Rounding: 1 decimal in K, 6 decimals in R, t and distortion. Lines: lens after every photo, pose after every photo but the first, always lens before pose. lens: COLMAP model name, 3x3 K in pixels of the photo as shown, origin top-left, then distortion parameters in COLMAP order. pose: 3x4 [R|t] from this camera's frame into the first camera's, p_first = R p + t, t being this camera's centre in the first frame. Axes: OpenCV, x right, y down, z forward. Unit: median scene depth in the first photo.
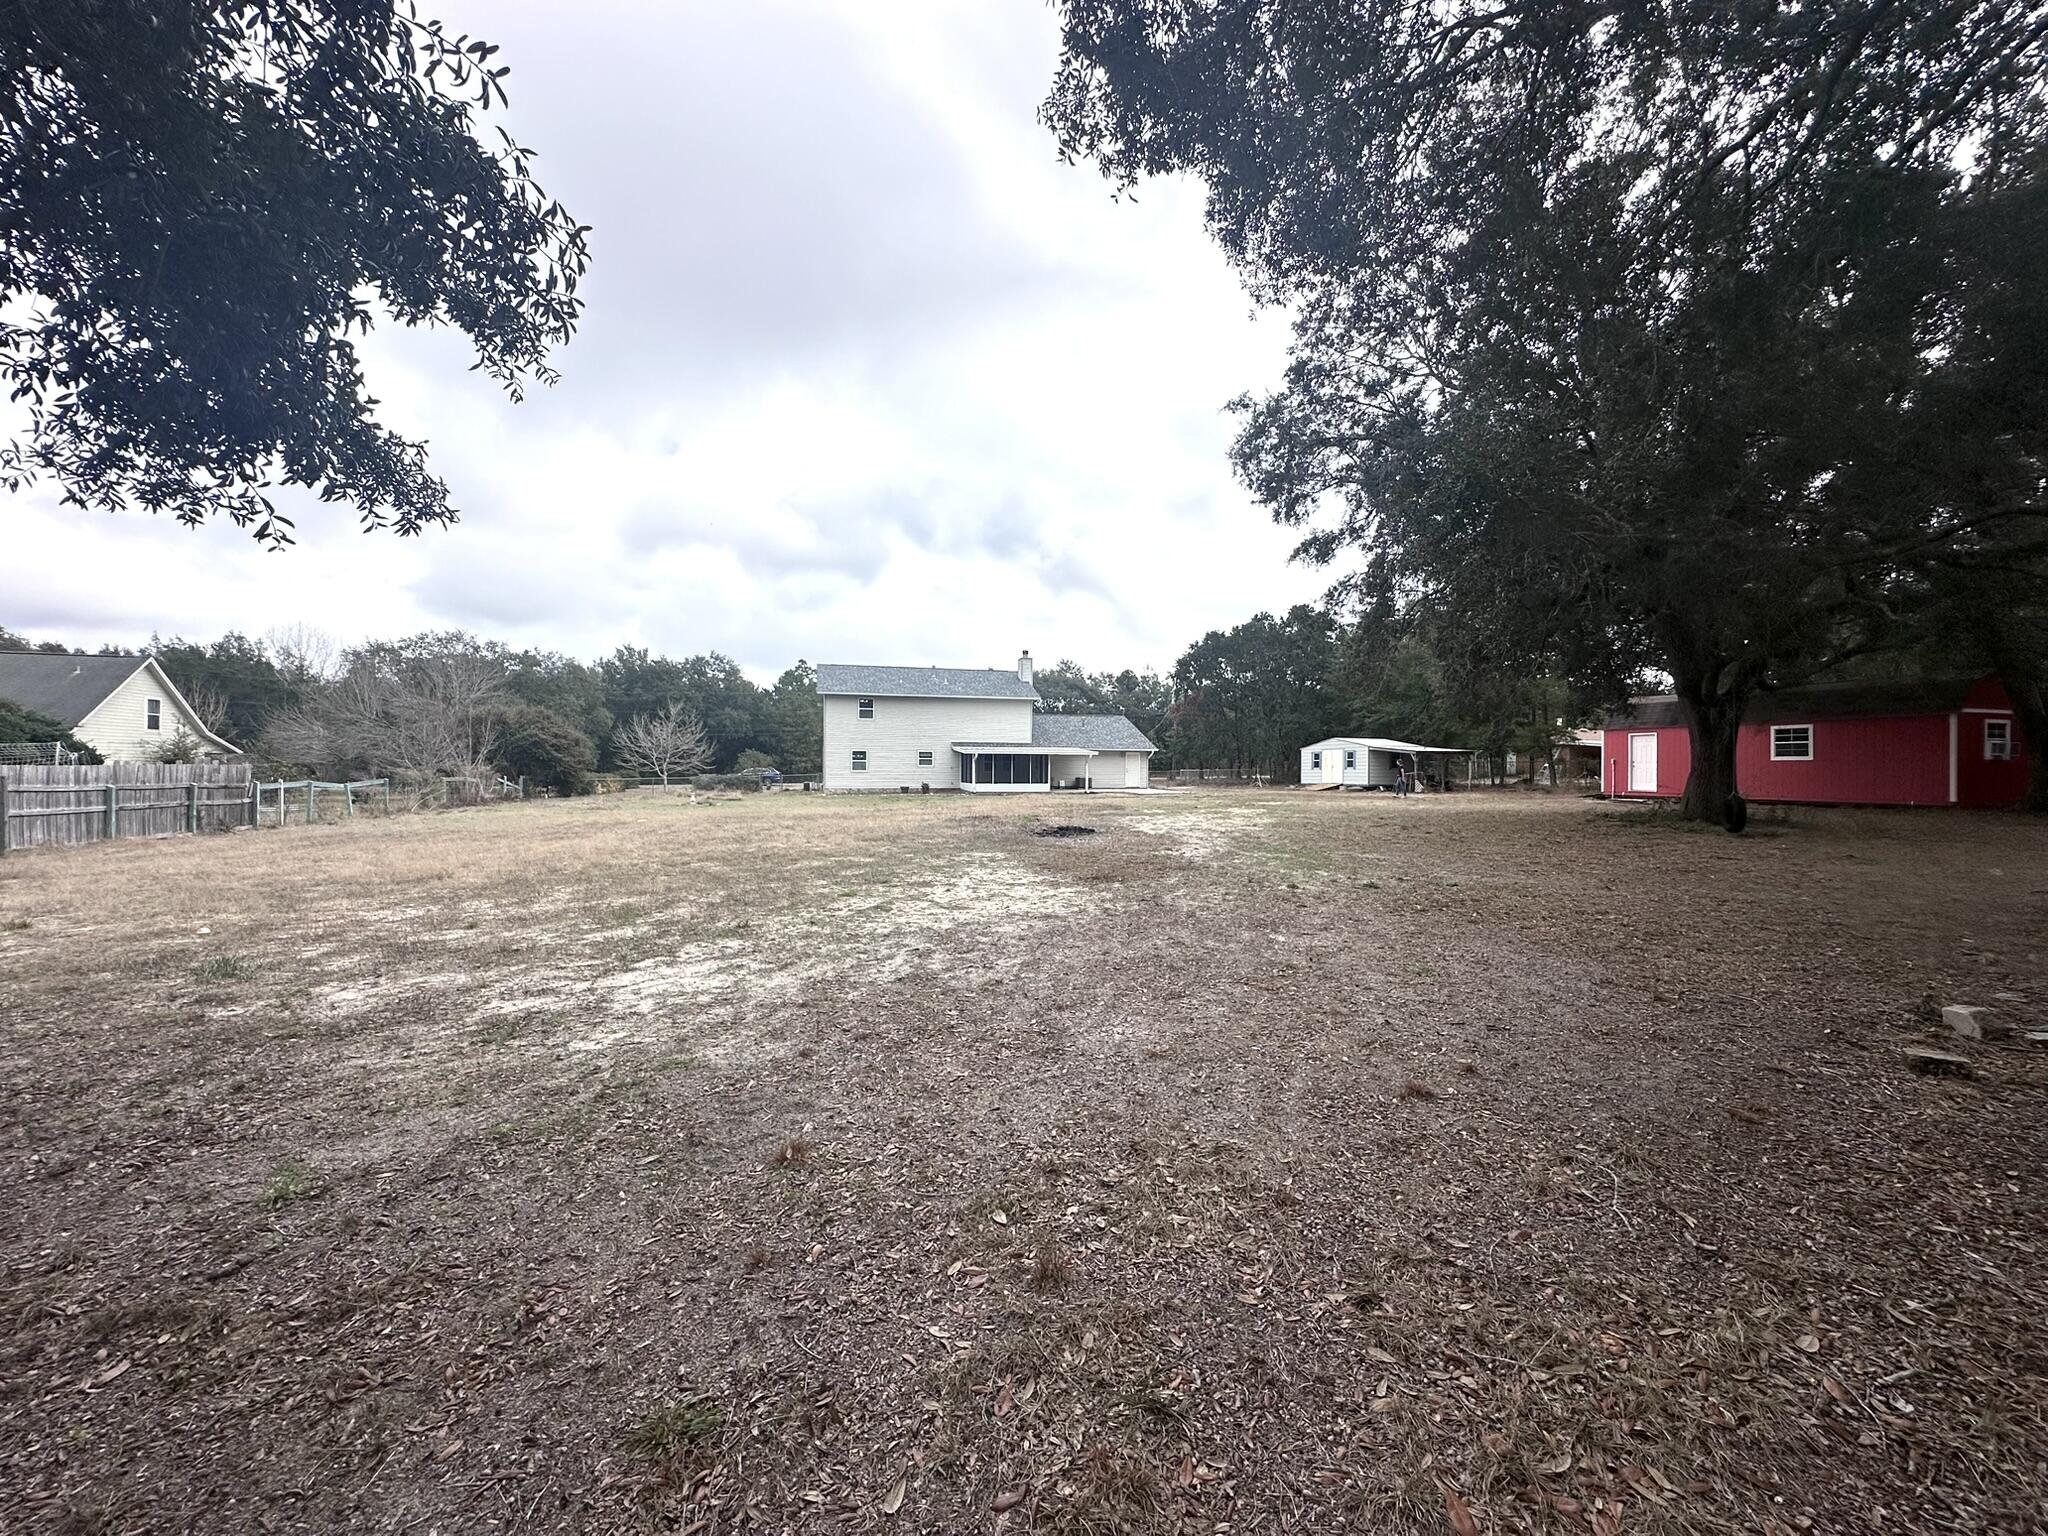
lens RADIAL K [[816.0, 0, 1030.0], [0, 816.0, 766.1], [0, 0, 1]] dist [-0.007467, 0.001200]
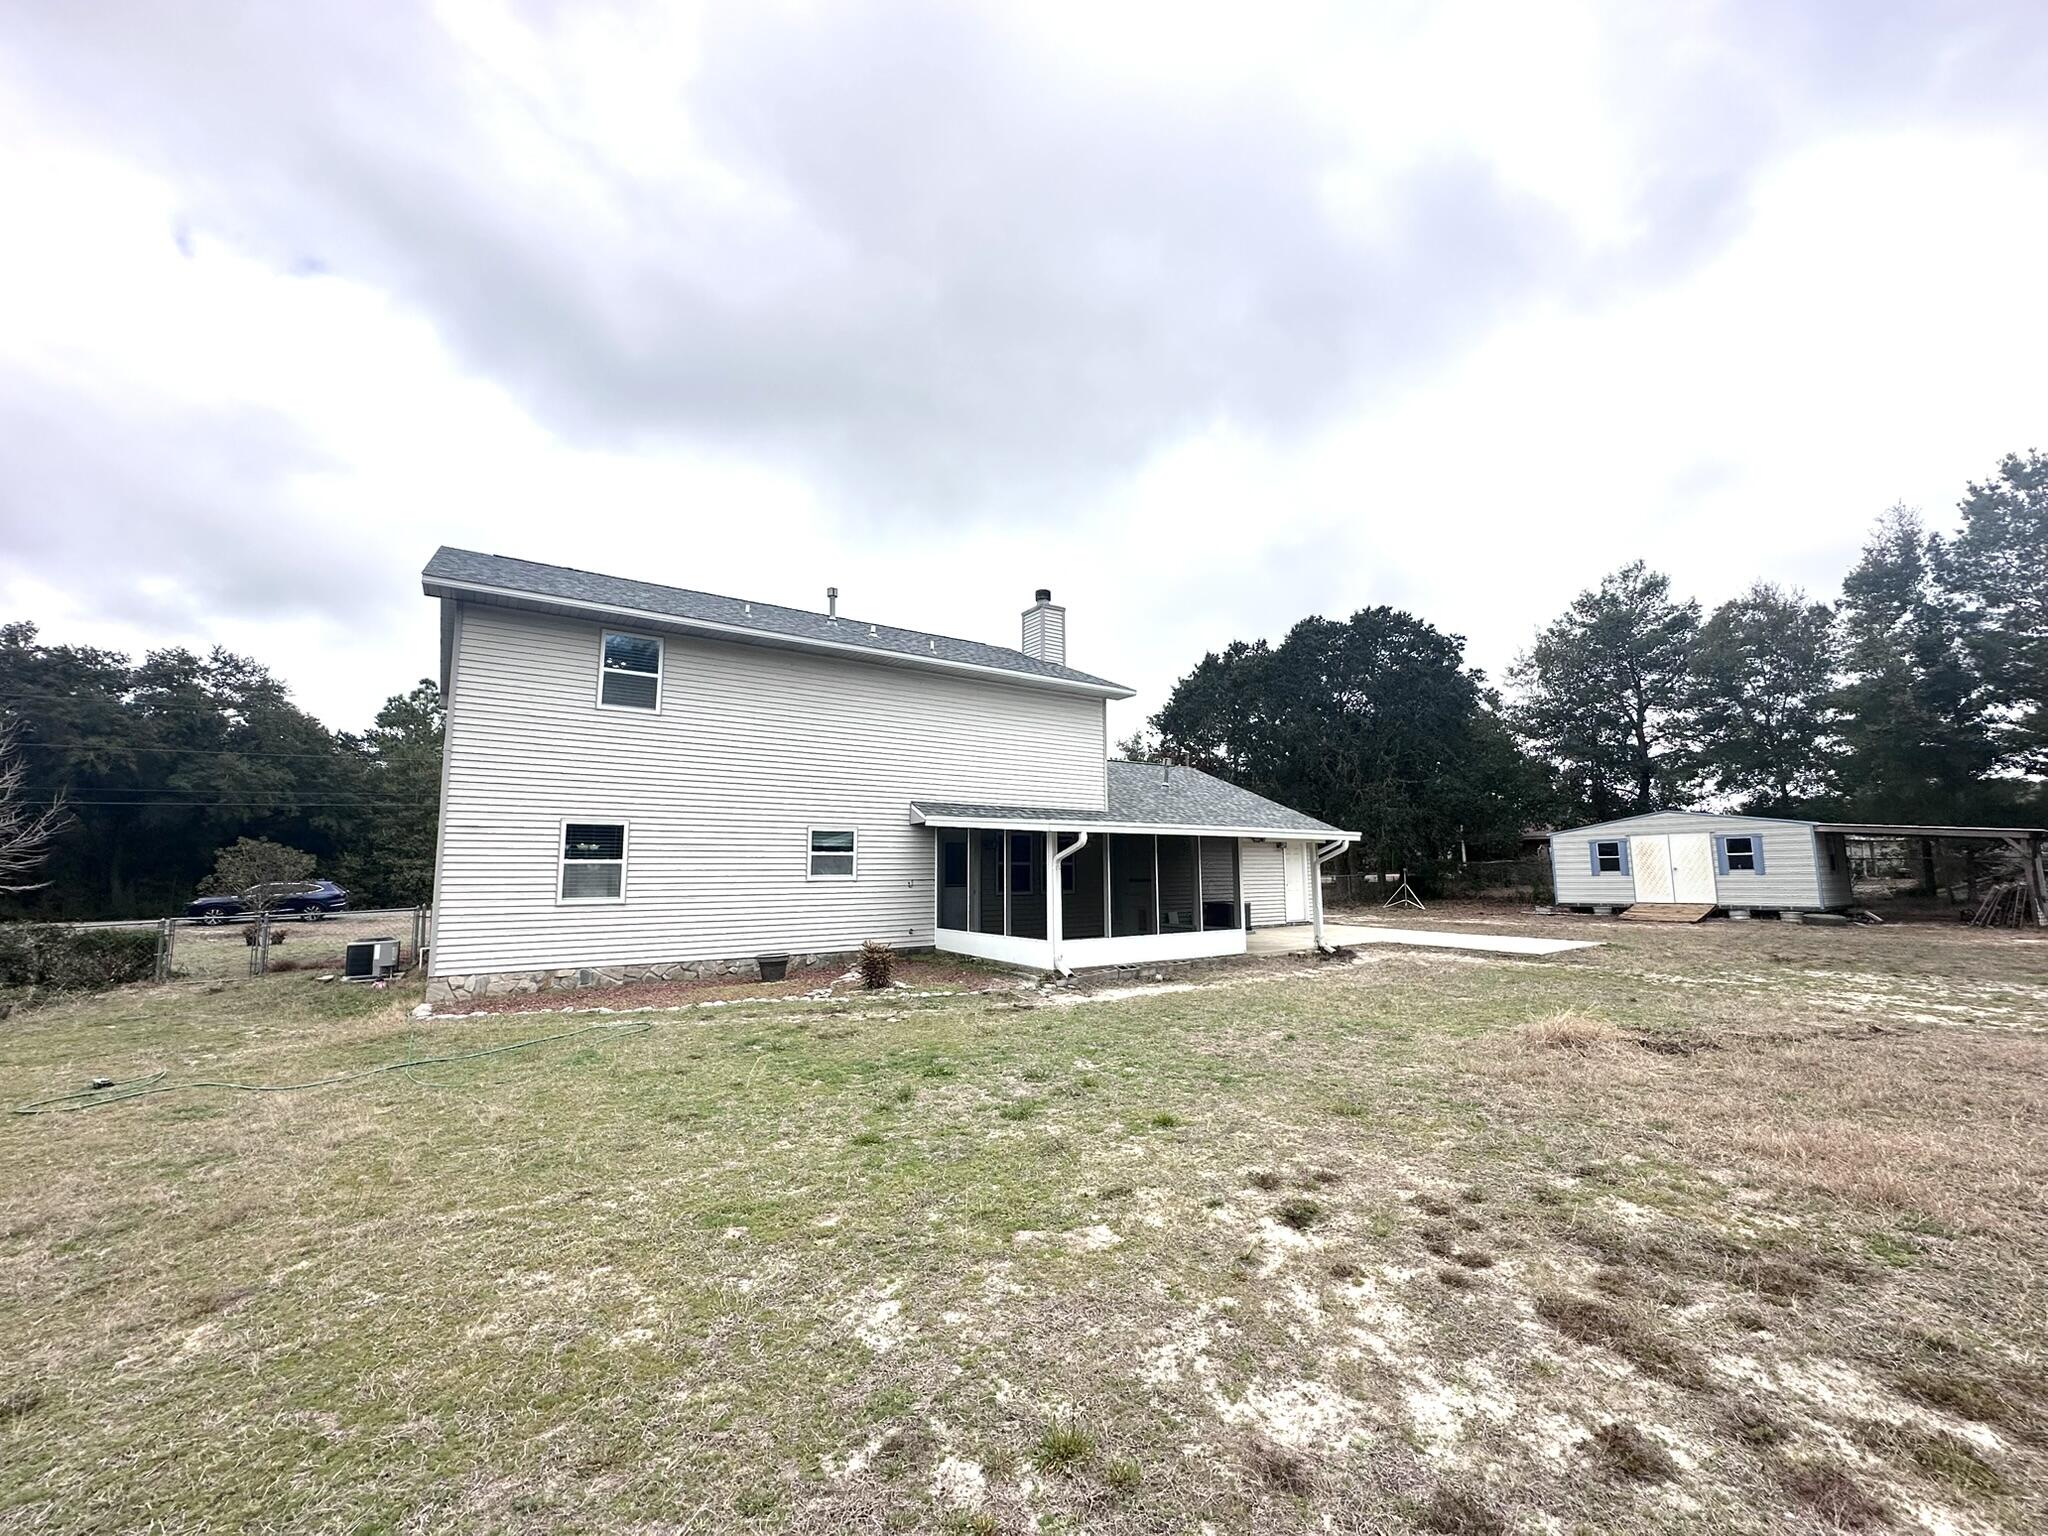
lens RADIAL K [[816.0, 0, 1021.7], [0, 816.0, 761.5], [0, 0, 1]] dist [-0.007467, 0.001200]
pose [[0.941708, 0.035944, 0.334506, -0.163423], [0.008929, 0.991256, -0.131653, -0.002438], [-0.336313, 0.126966, 0.933152, 0.684305]]
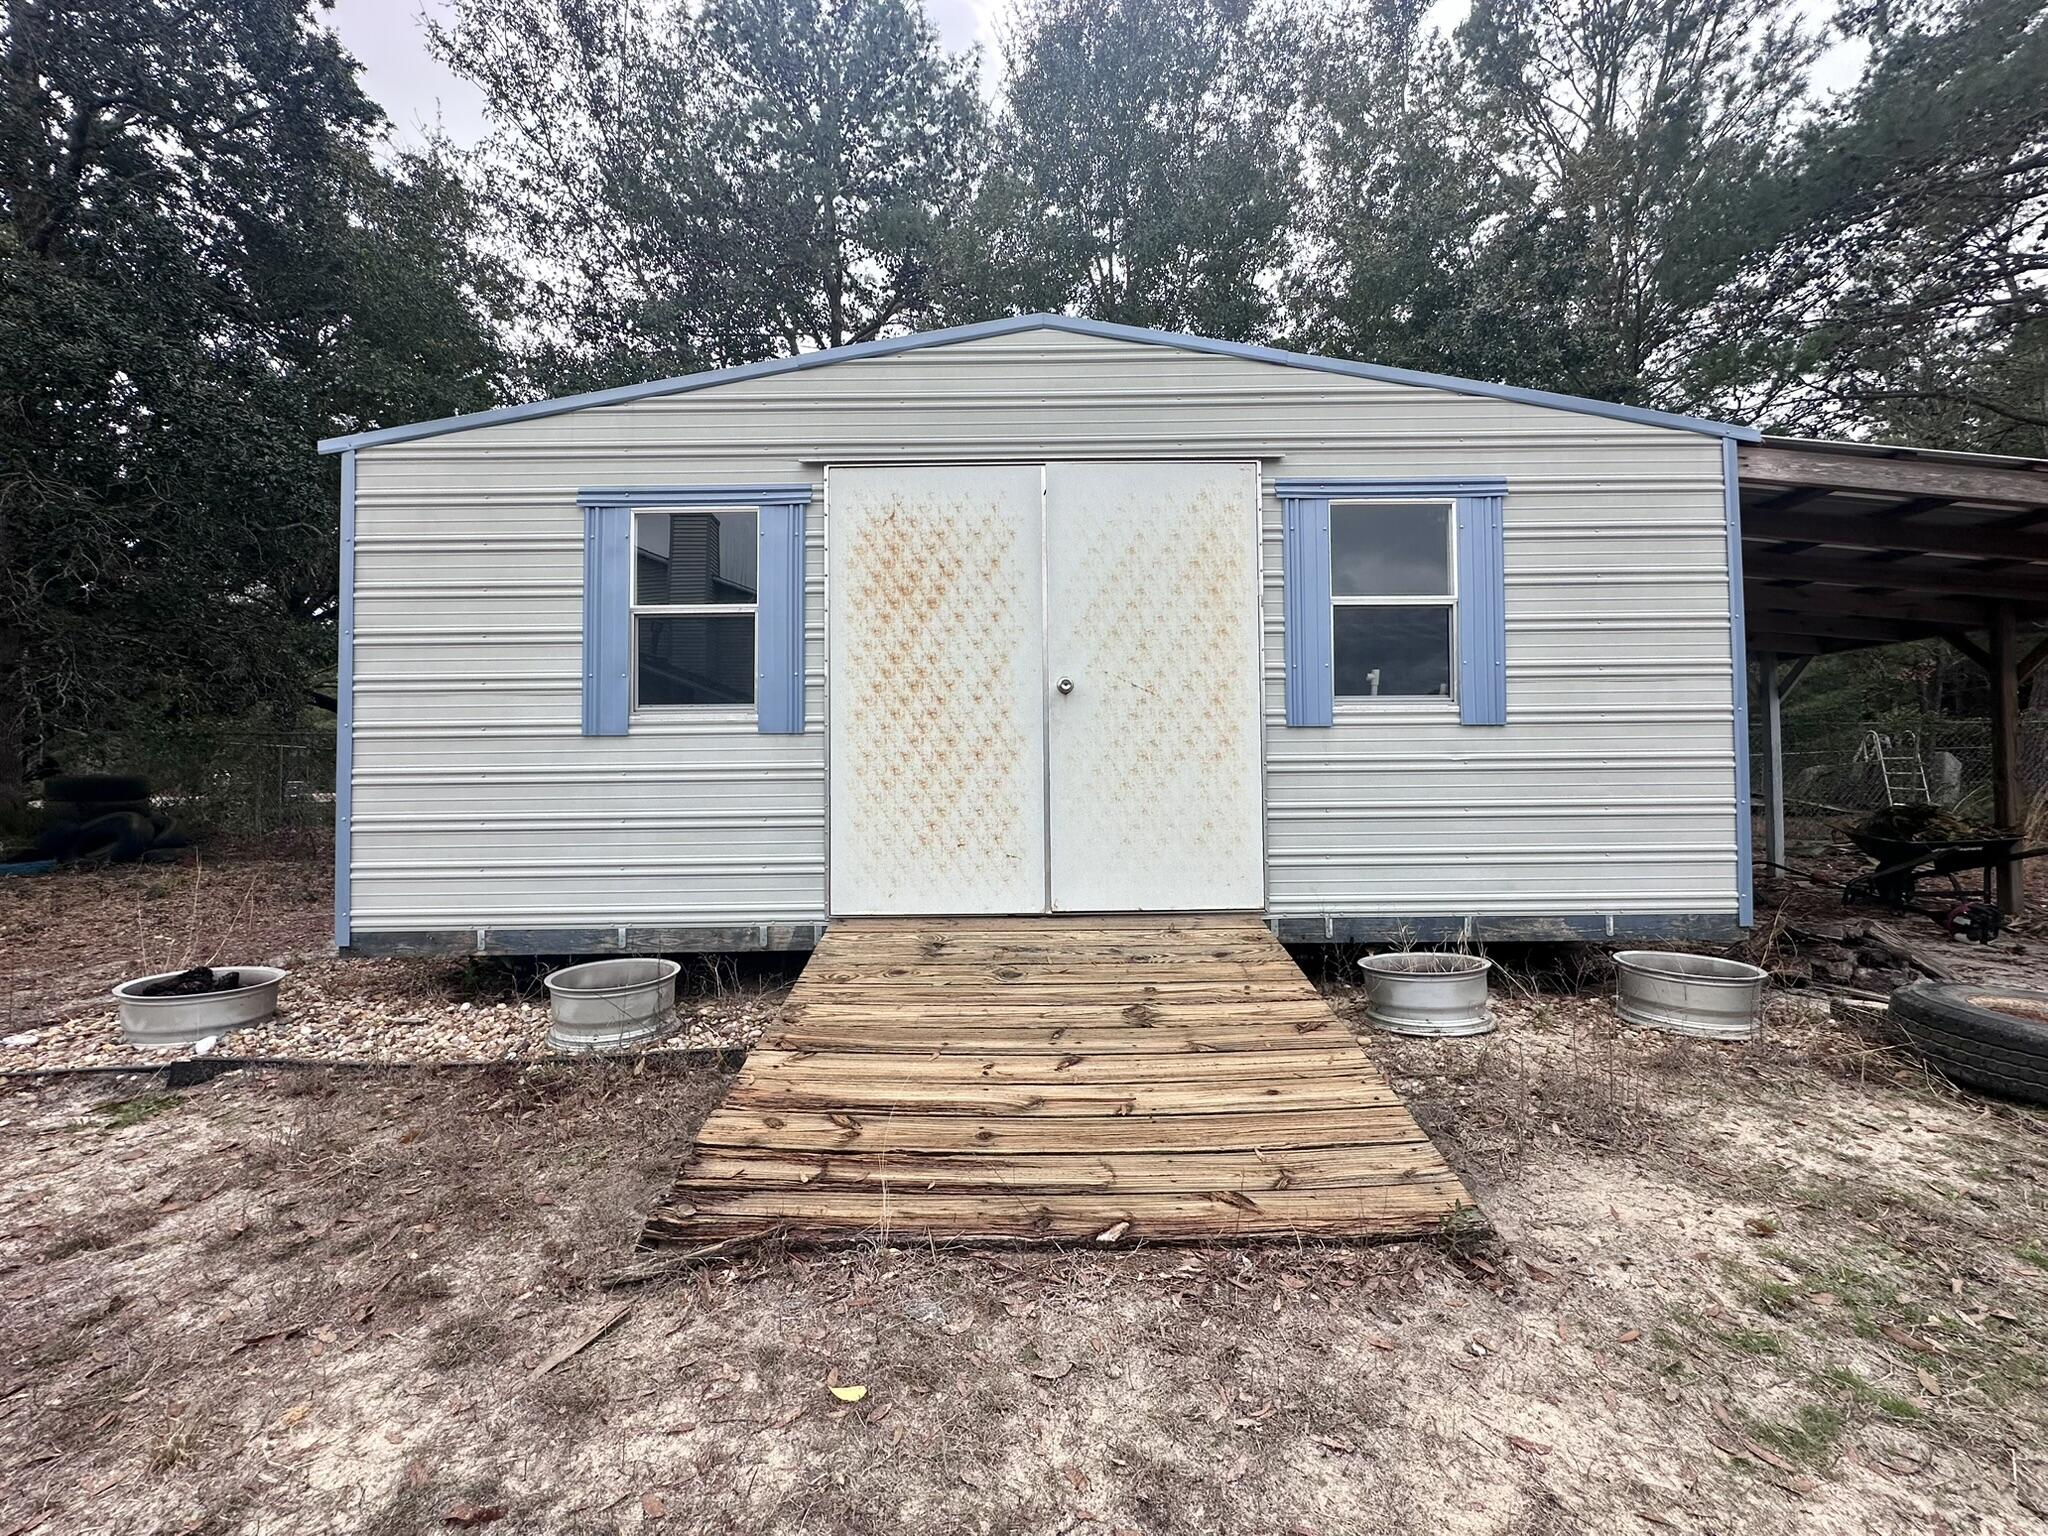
lens RADIAL K [[816.0, 0, 1021.7], [0, 816.0, 769.6], [0, 0, 1]] dist [-0.007467, 0.001200]
pose [[0.262318, 0.014457, 0.964873, 0.305026], [0.008433, 0.999815, -0.017273, 0.009719], [-0.964945, 0.012668, 0.262148, 1.004498]]
